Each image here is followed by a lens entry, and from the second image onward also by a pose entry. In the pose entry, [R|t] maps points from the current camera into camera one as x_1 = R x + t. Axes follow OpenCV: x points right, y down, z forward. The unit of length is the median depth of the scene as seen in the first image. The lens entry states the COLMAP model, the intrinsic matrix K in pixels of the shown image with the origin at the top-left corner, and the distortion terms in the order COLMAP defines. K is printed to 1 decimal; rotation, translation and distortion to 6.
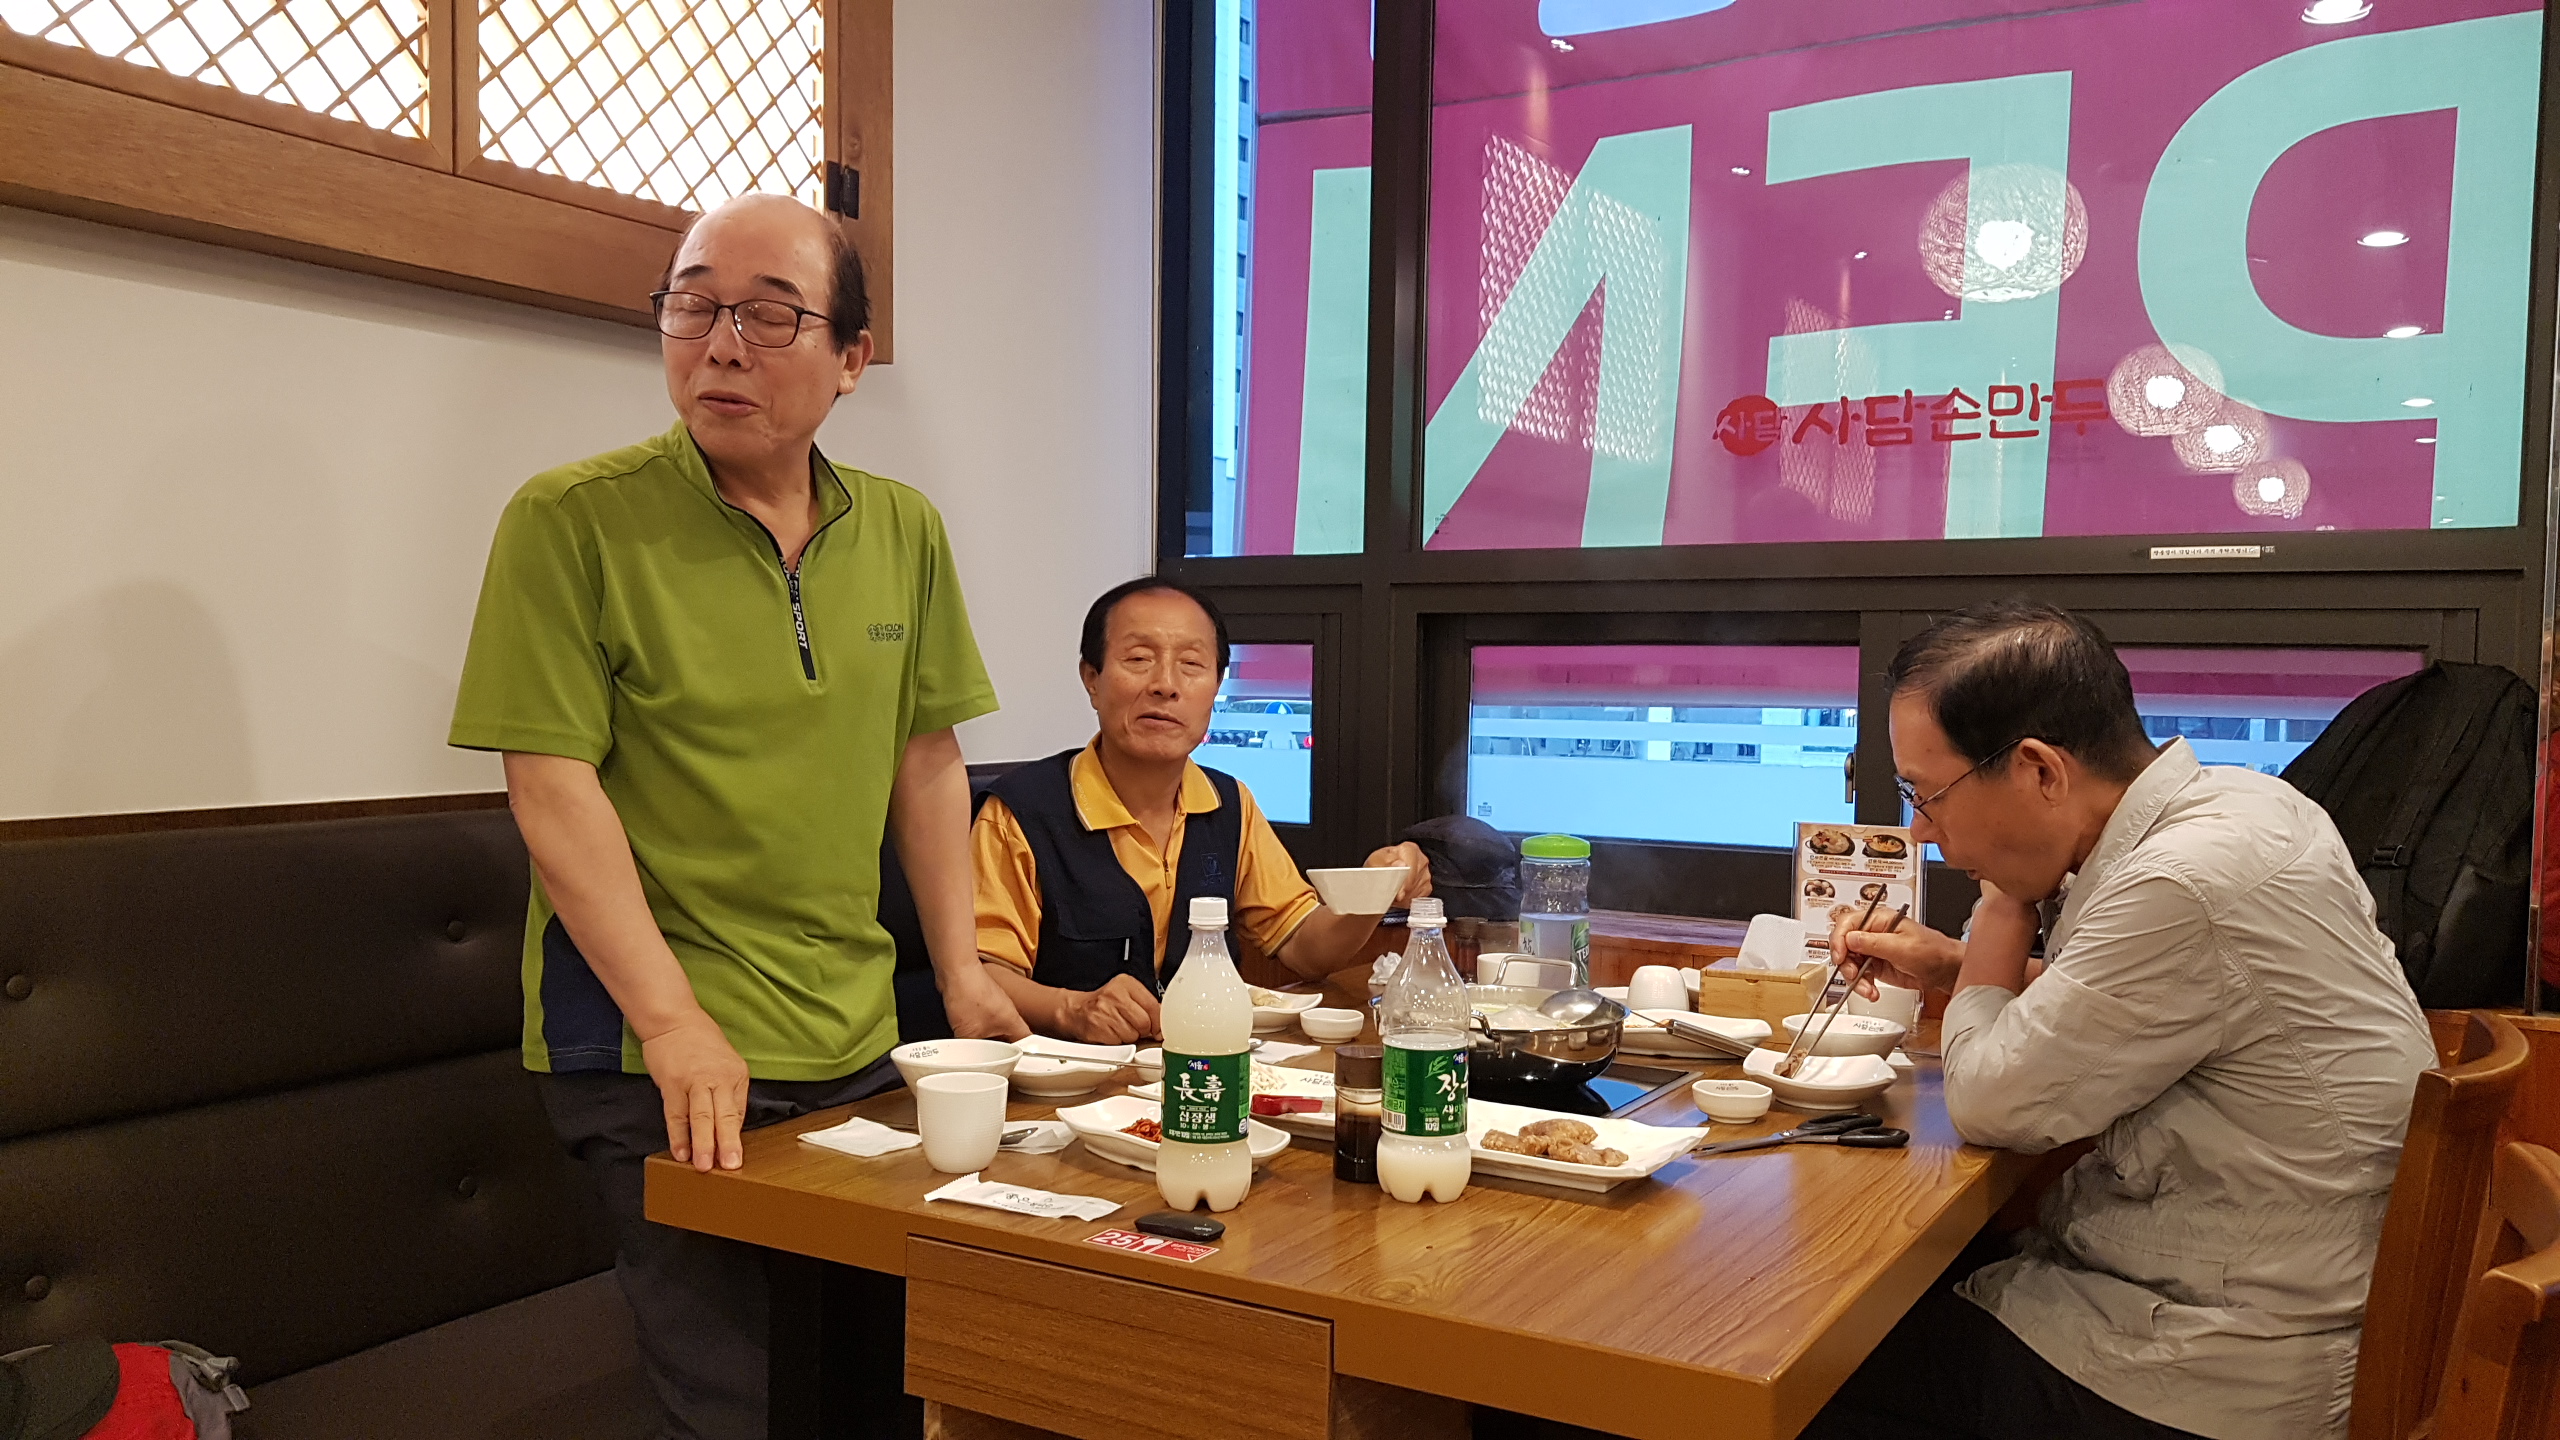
lens RADIAL K [[1974.6, 0, 1270.5], [0, 1974.6, 719.2], [0, 0, 1]] dist [0.050558, -0.096104]
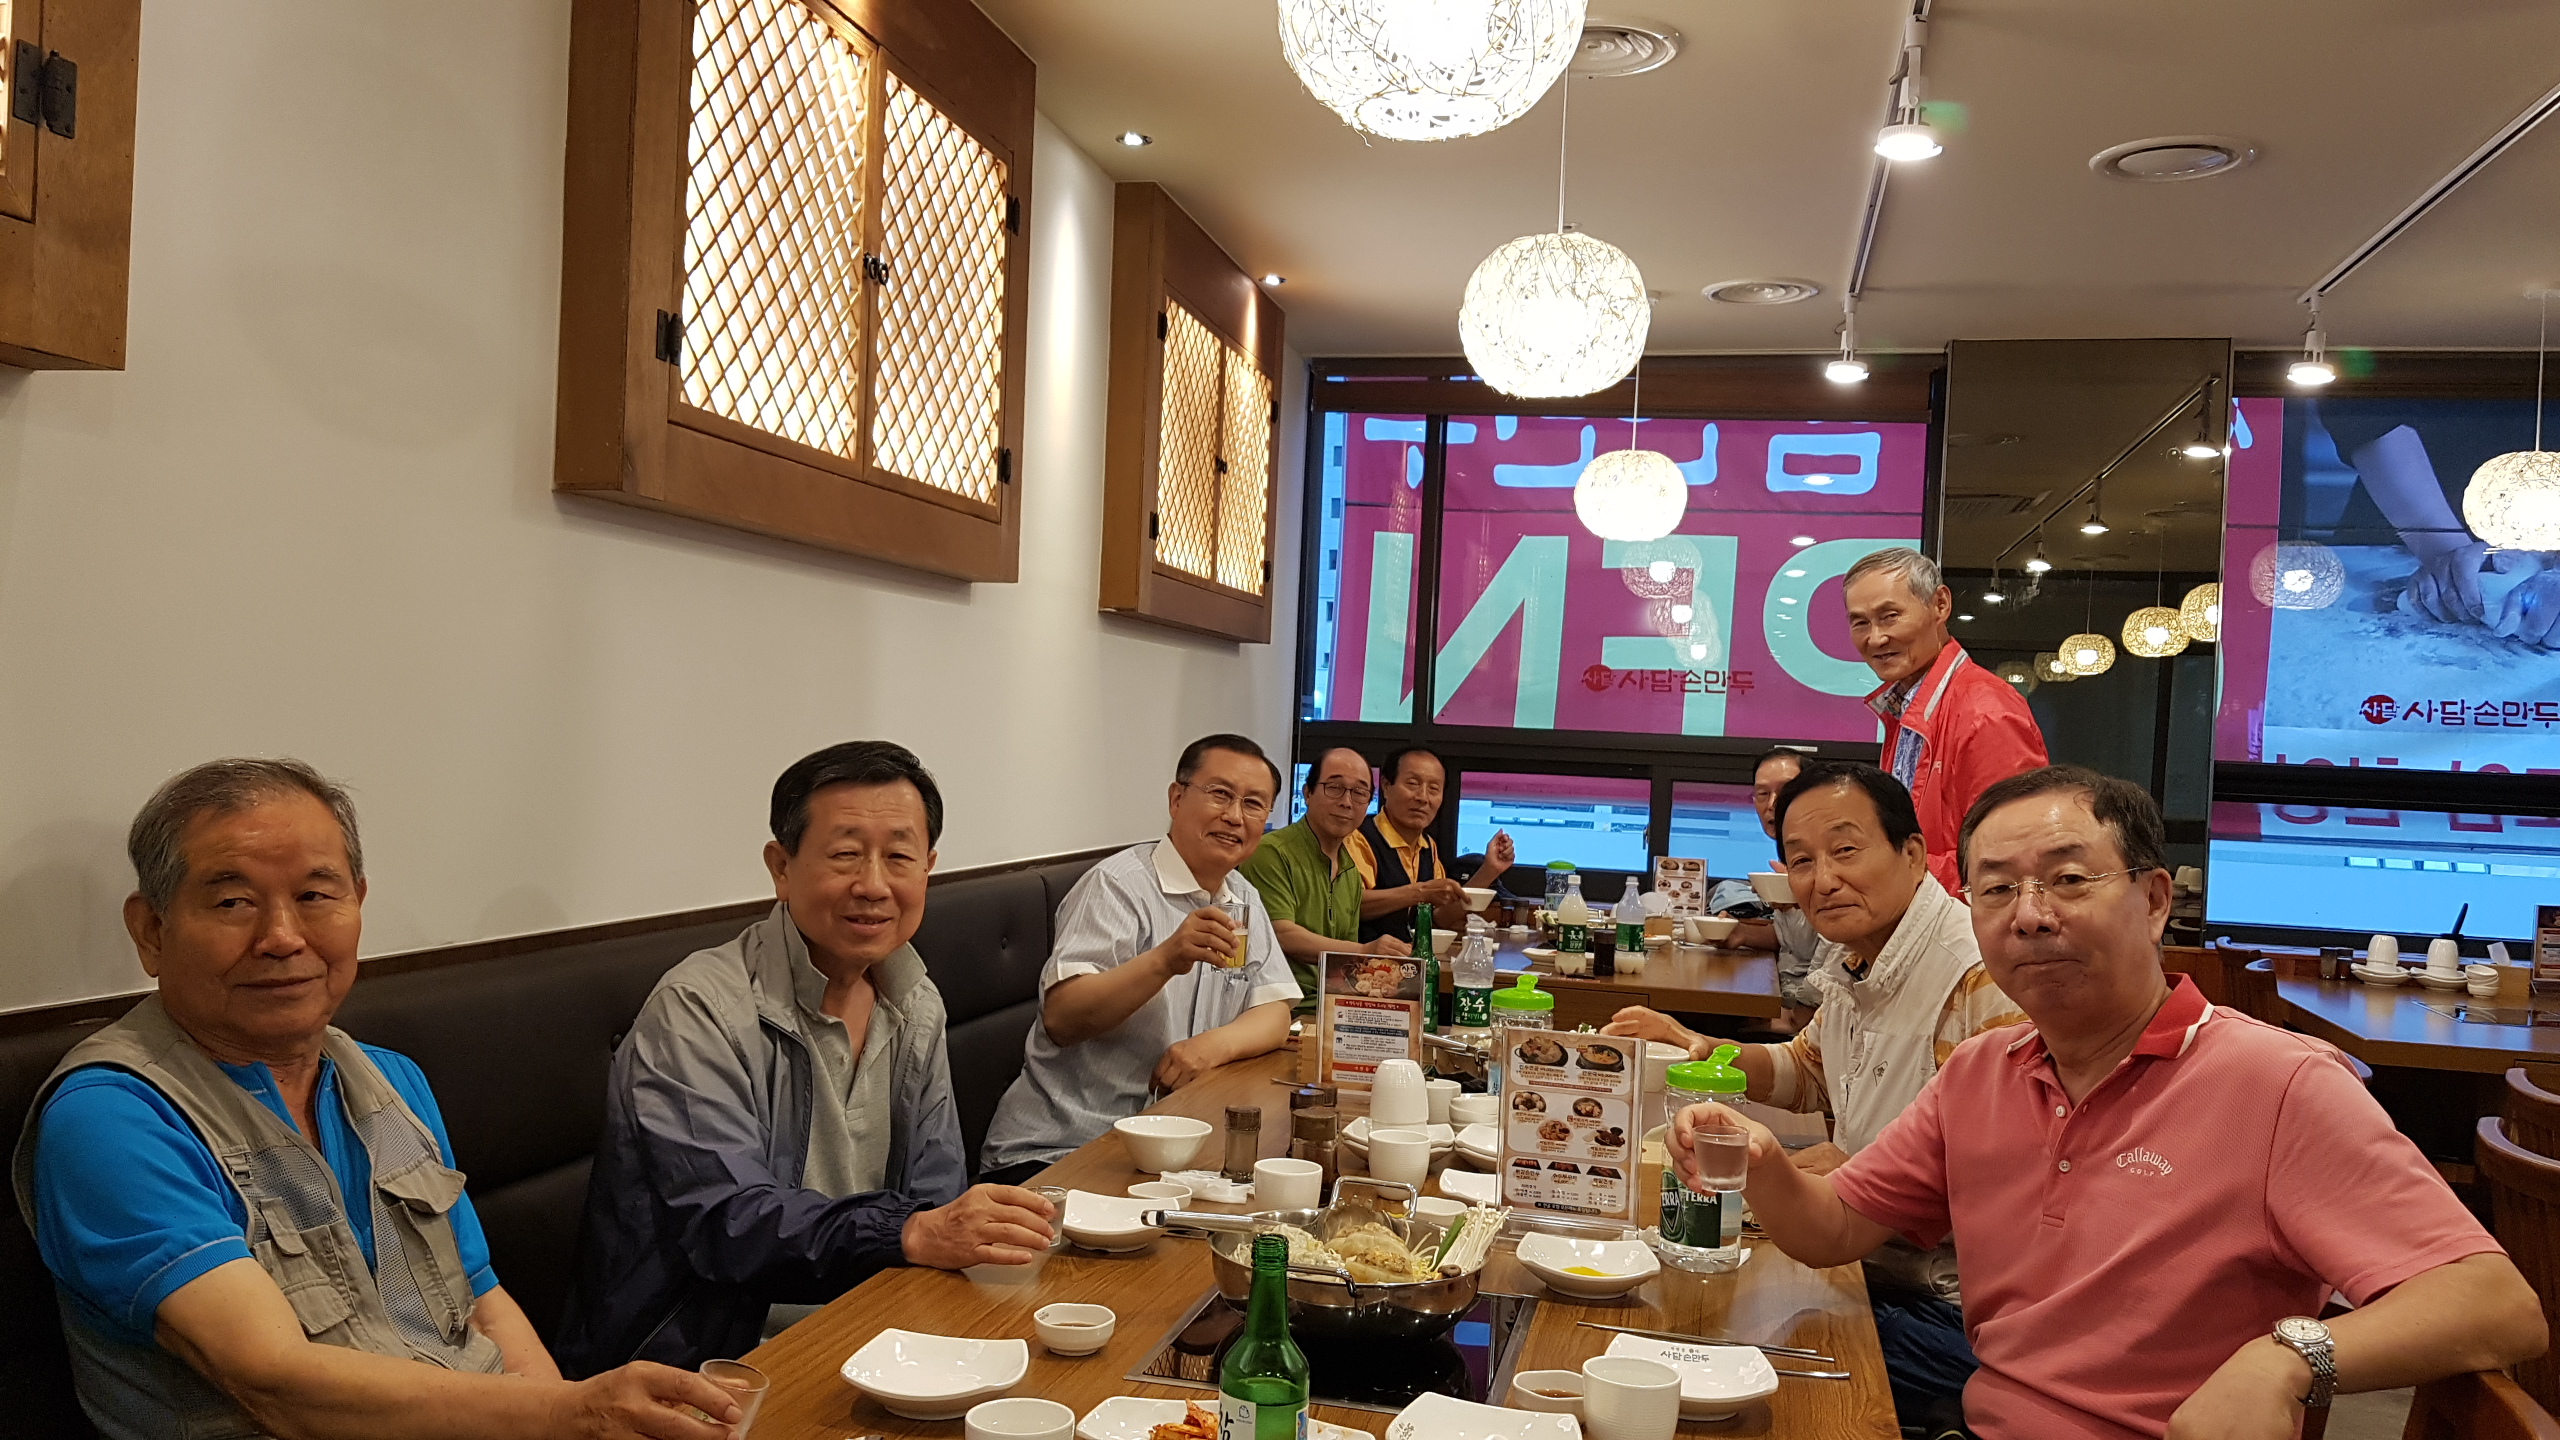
lens RADIAL K [[1974.6, 0, 1252.2], [0, 1974.6, 764.3], [0, 0, 1]] dist [0.050558, -0.096104]
pose [[0.953399, 0.024545, 0.300713, -0.744265], [-0.024817, 0.999688, -0.002915, -0.033597], [-0.300690, -0.004683, 0.953710, -0.934996]]
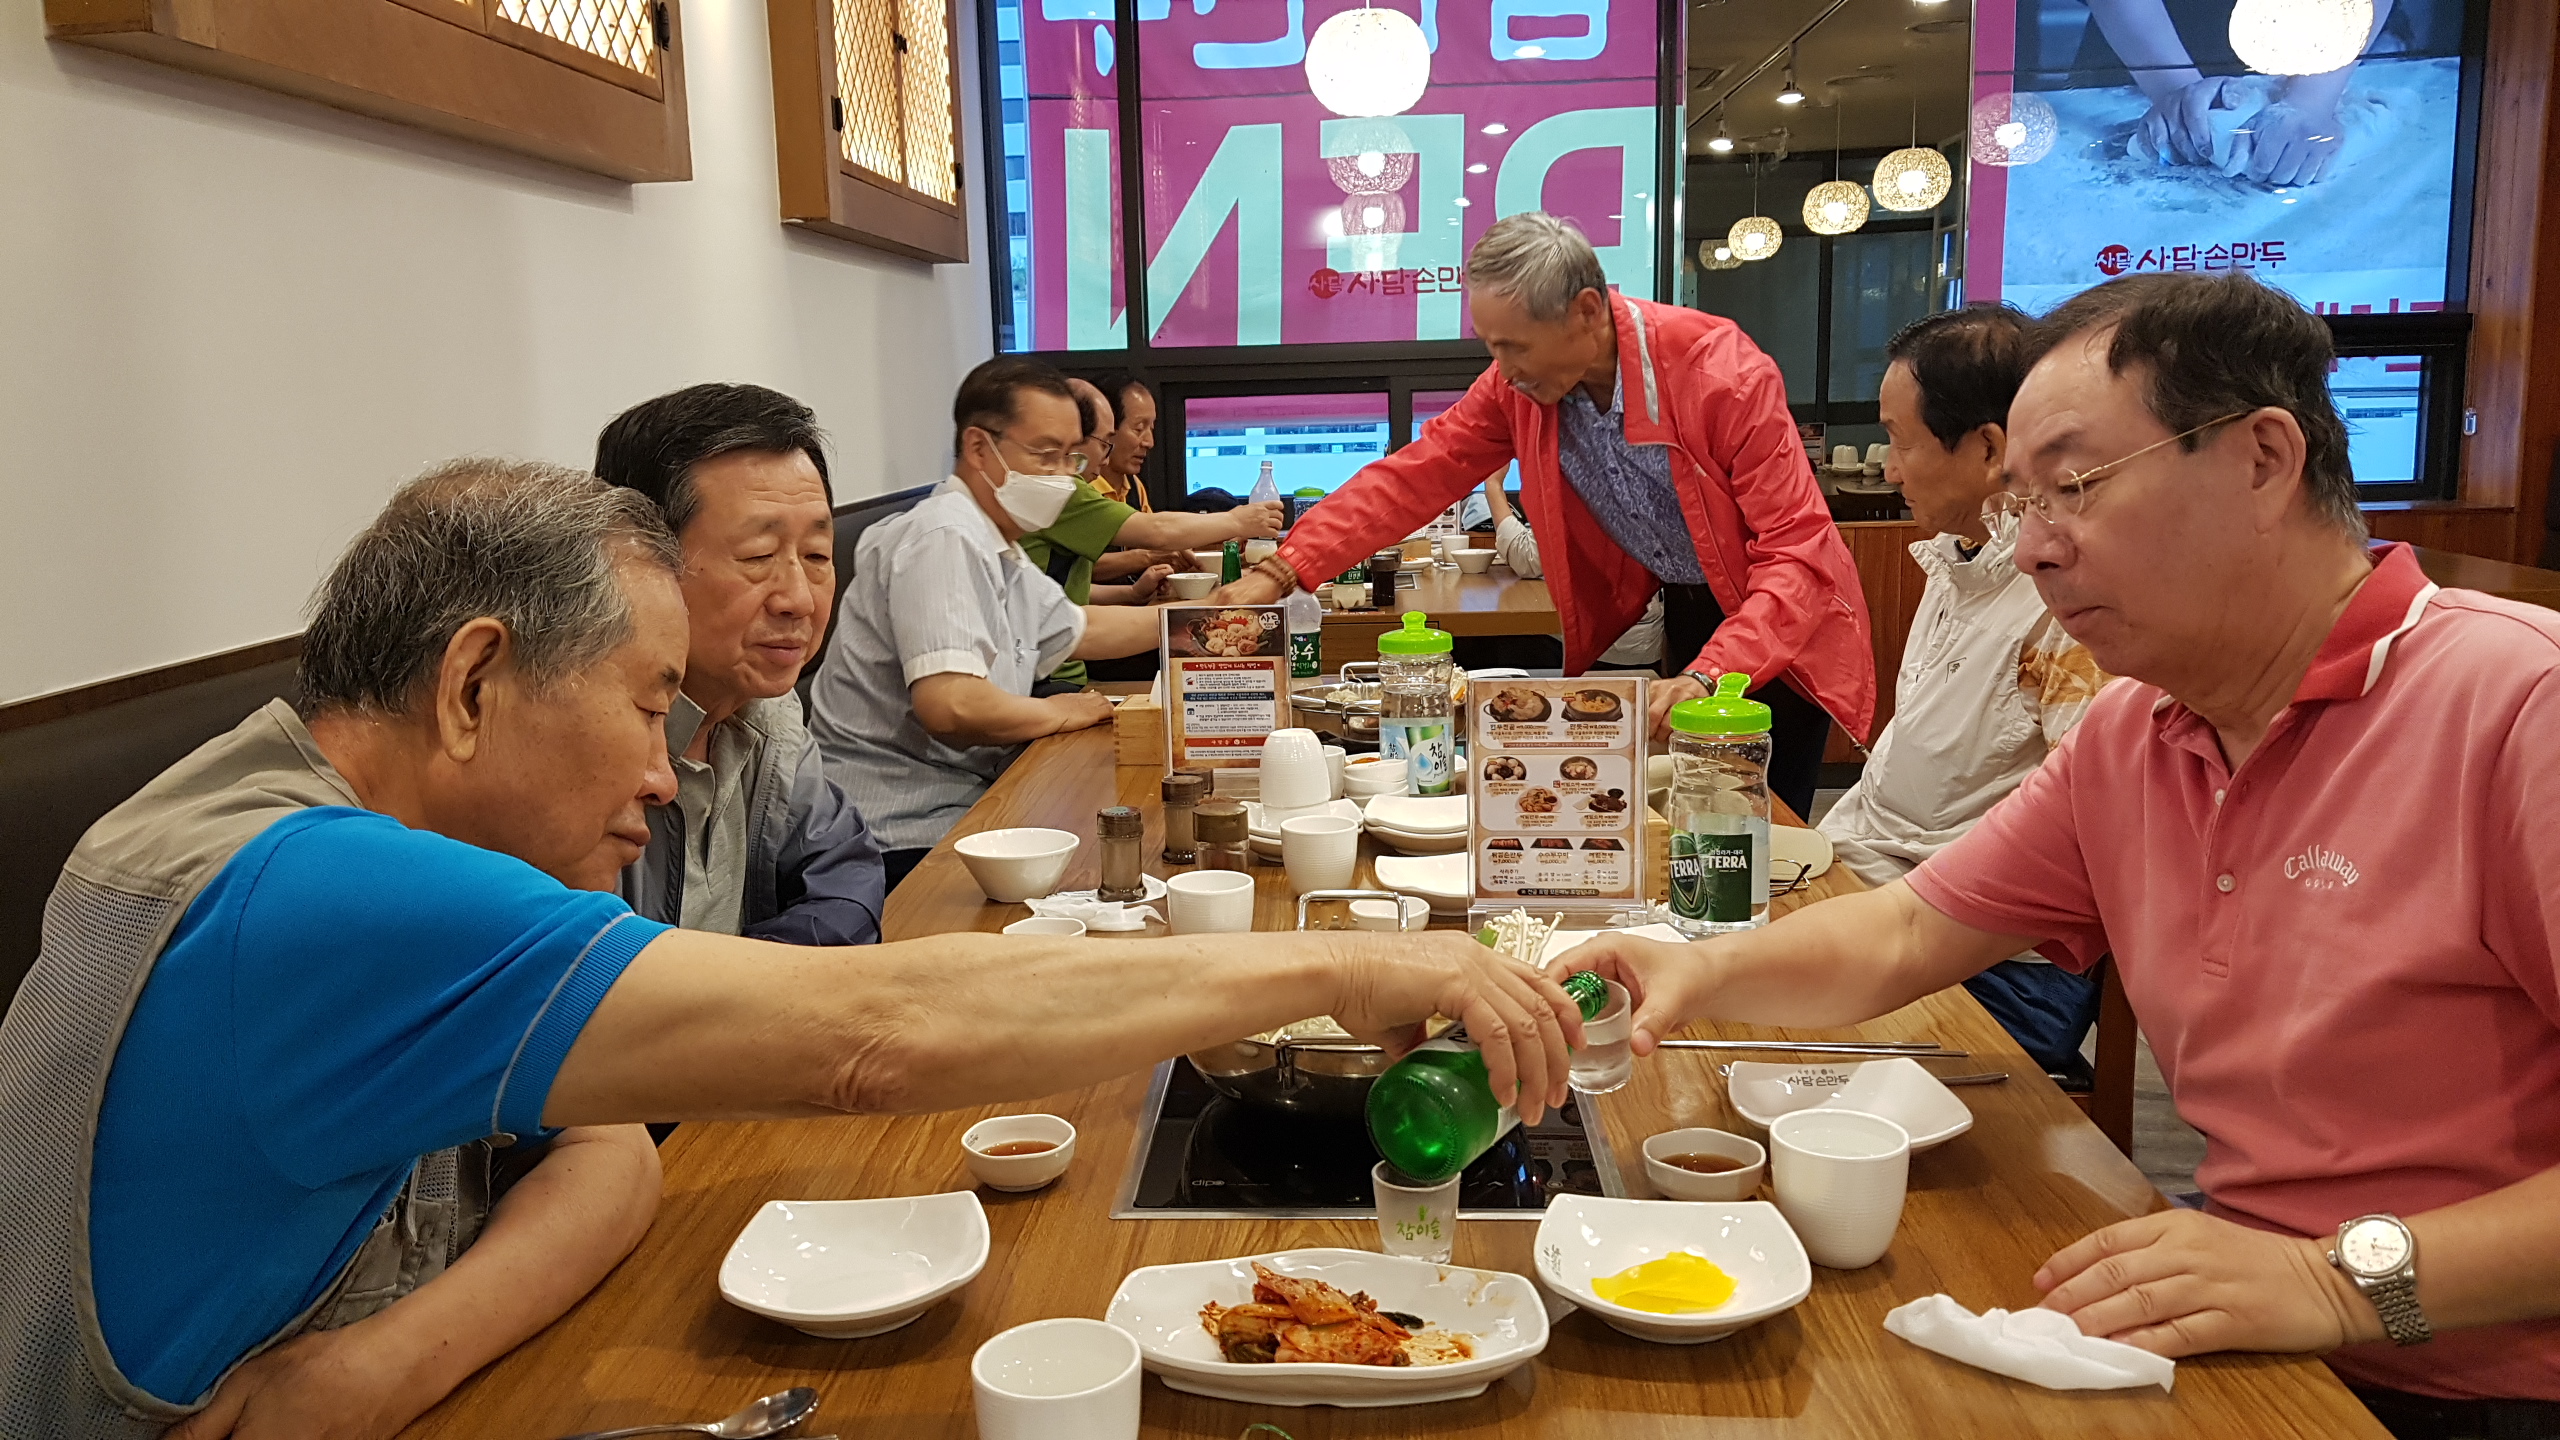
lens RADIAL K [[1974.6, 0, 1271.0], [0, 1974.6, 736.2], [0, 0, 1]] dist [0.050558, -0.096104]
pose [[0.878504, -0.121015, 0.462153, -0.752043], [0.050390, 0.985461, 0.162257, -0.021269], [-0.475070, -0.119256, 0.871830, -0.746085]]
